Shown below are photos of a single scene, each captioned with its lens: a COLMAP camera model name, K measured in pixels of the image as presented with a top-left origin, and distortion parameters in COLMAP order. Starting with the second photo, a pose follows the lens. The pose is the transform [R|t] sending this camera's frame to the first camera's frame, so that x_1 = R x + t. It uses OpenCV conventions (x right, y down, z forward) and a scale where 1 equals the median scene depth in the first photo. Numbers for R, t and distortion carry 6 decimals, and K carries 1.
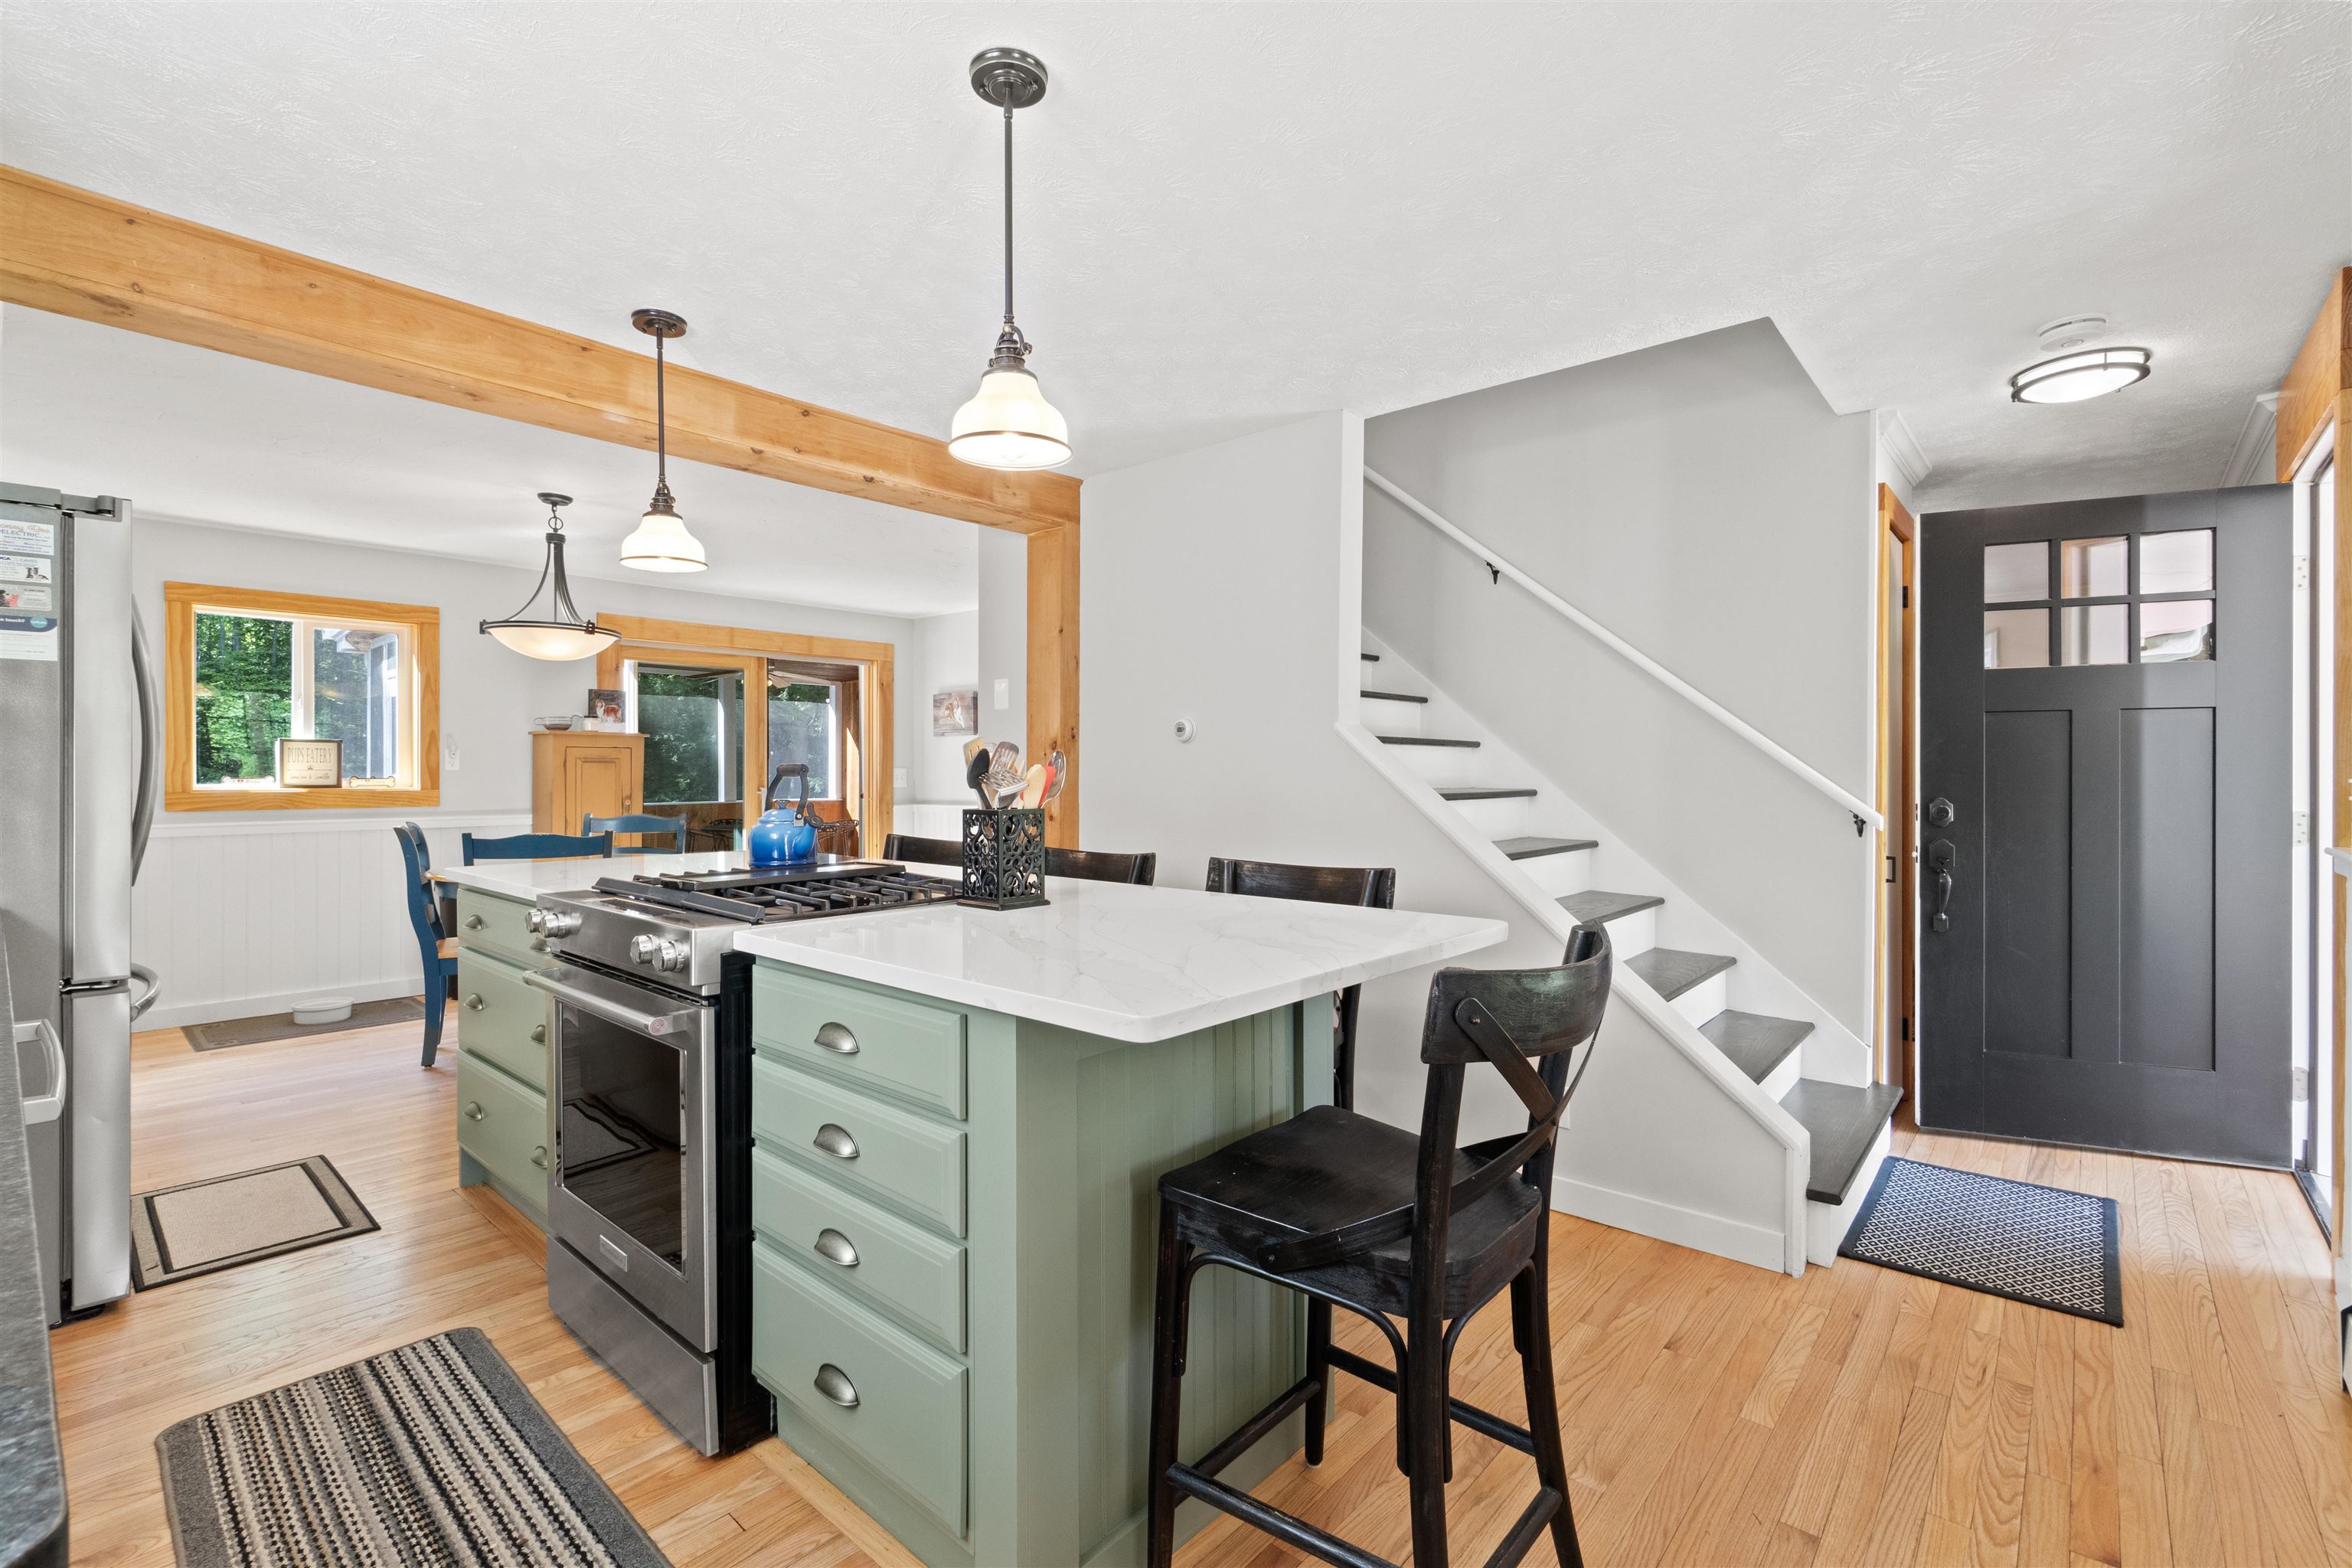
lens RADIAL K [[1031.4, 0, 1154.7], [0, 1031.4, 795.2], [0, 0, 1]] dist [-0.002473, -0.001148]
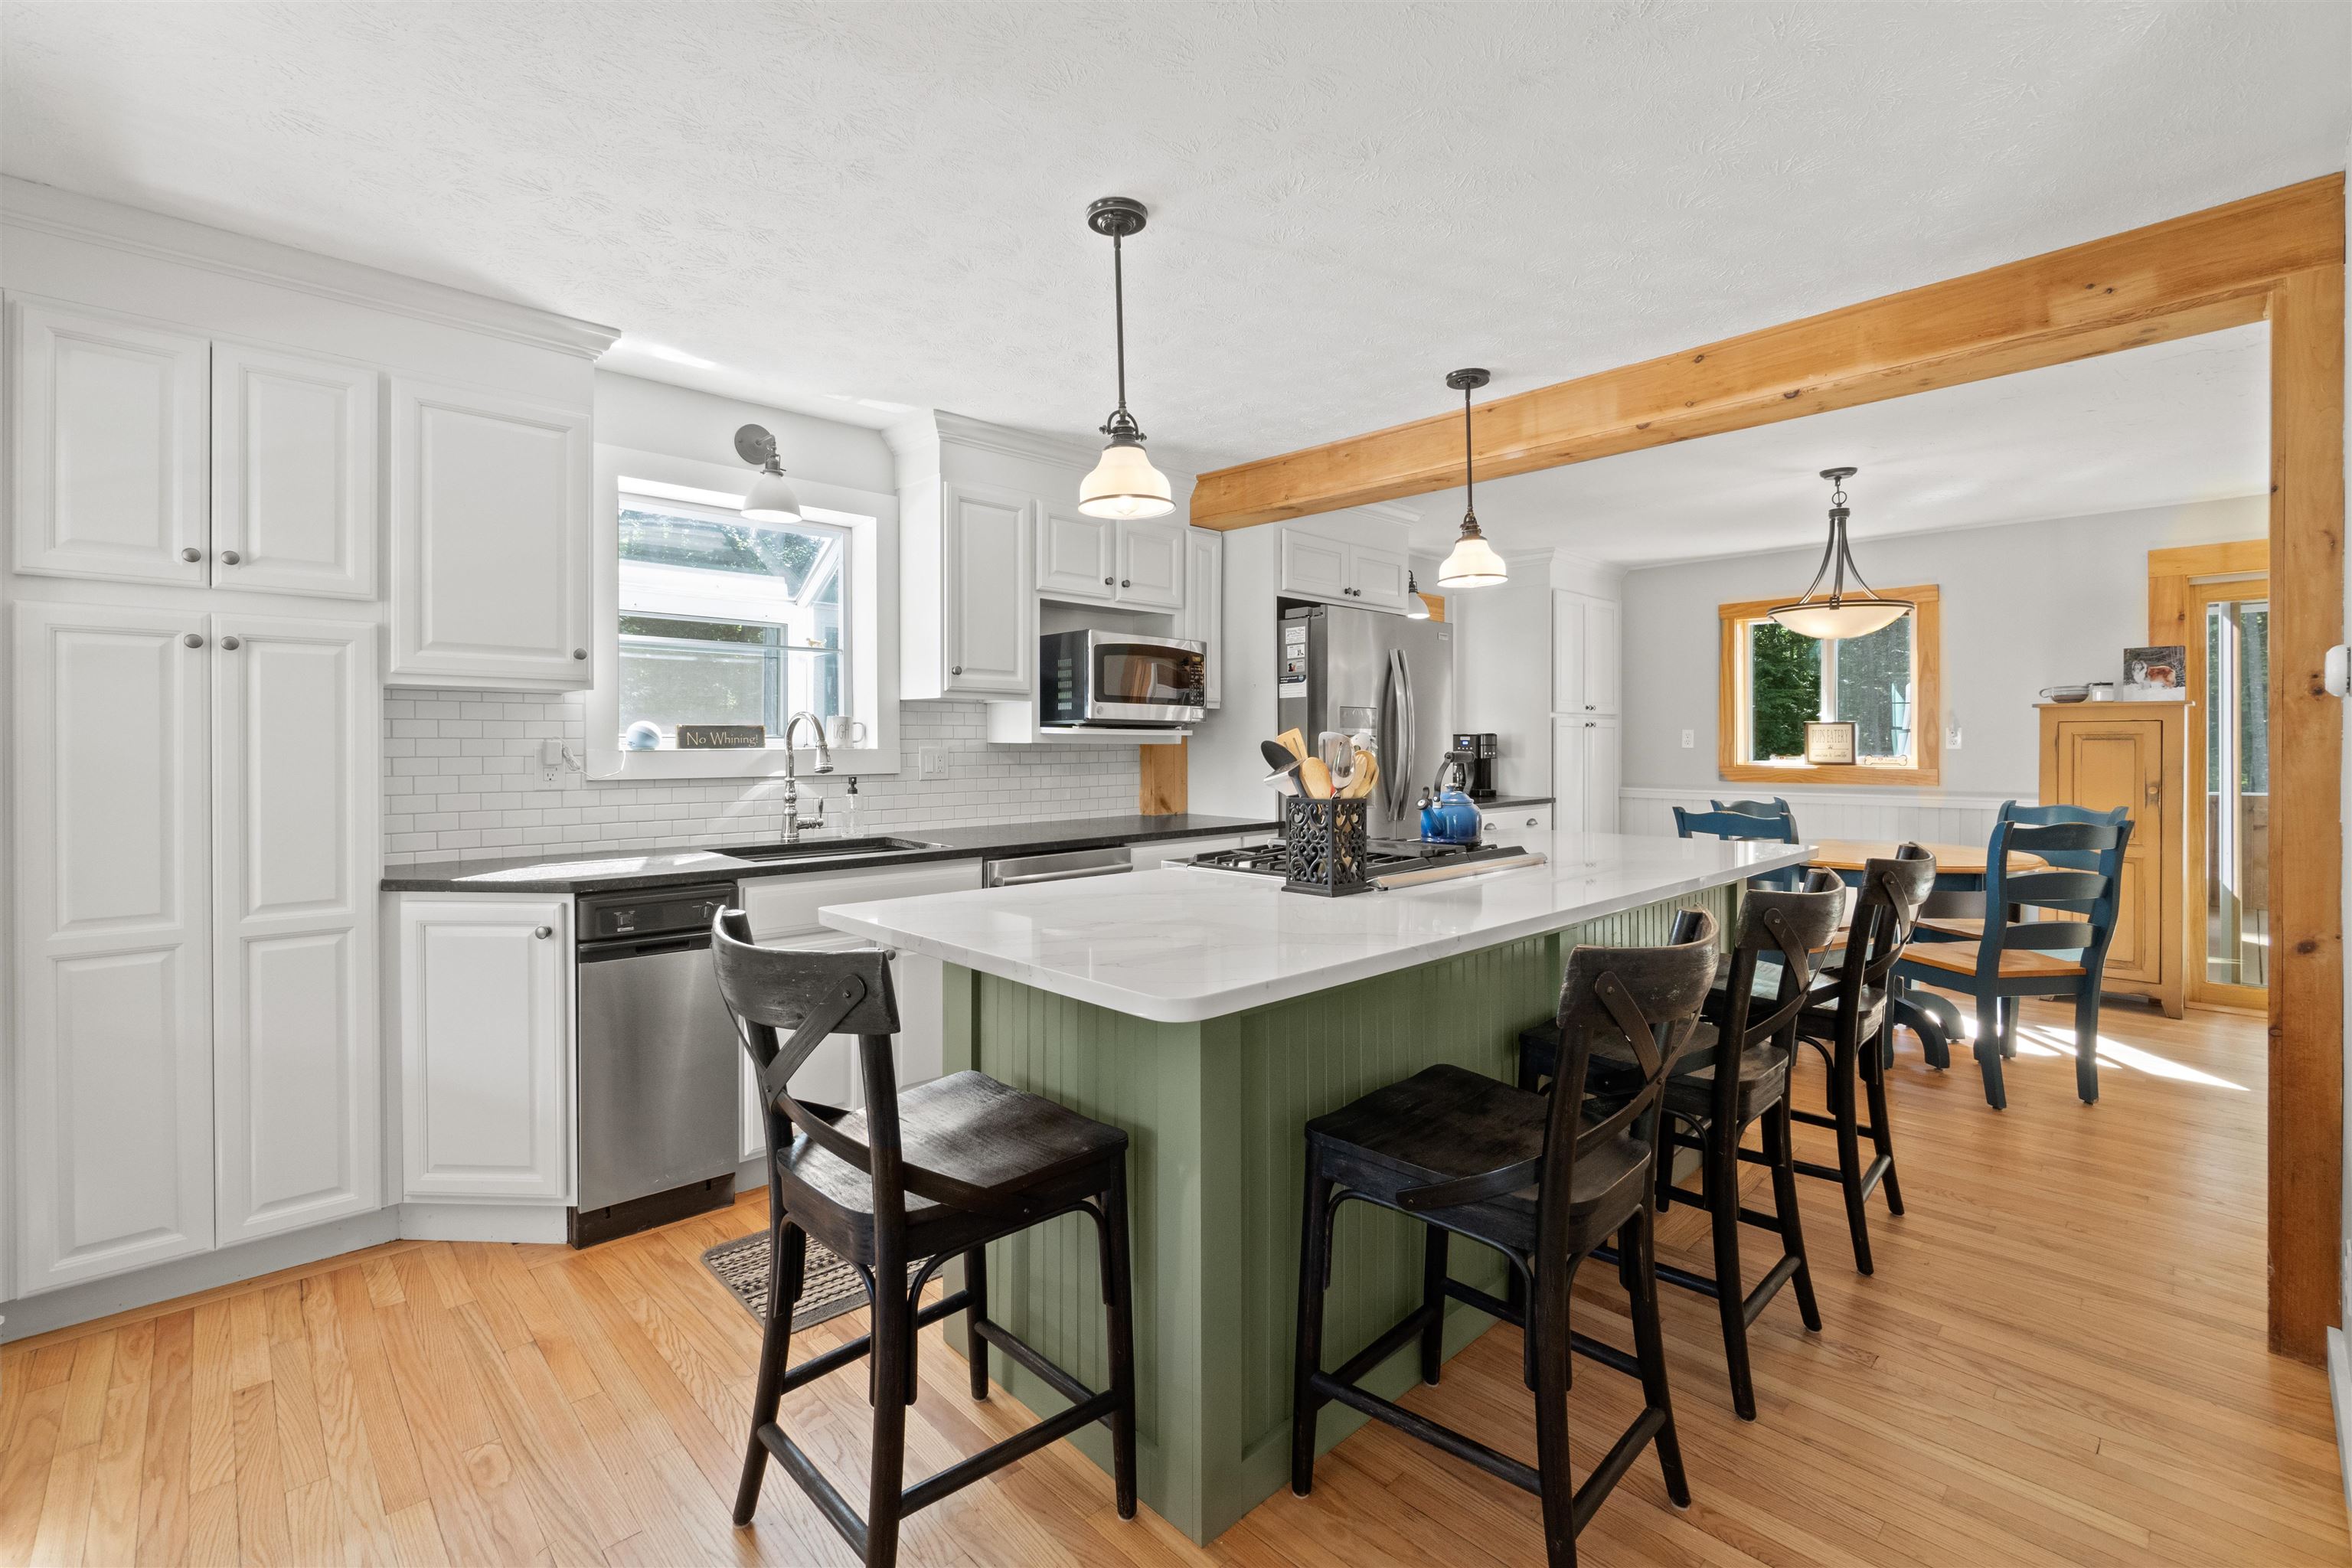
lens RADIAL K [[1031.4, 0, 1183.4], [0, 1031.4, 739.2], [0, 0, 1]] dist [-0.002473, -0.001148]
pose [[-0.061620, -0.008587, -0.998063, 0.556623], [-0.019789, 0.999777, -0.007380, -0.020857], [0.997903, 0.019296, -0.061776, 0.579451]]
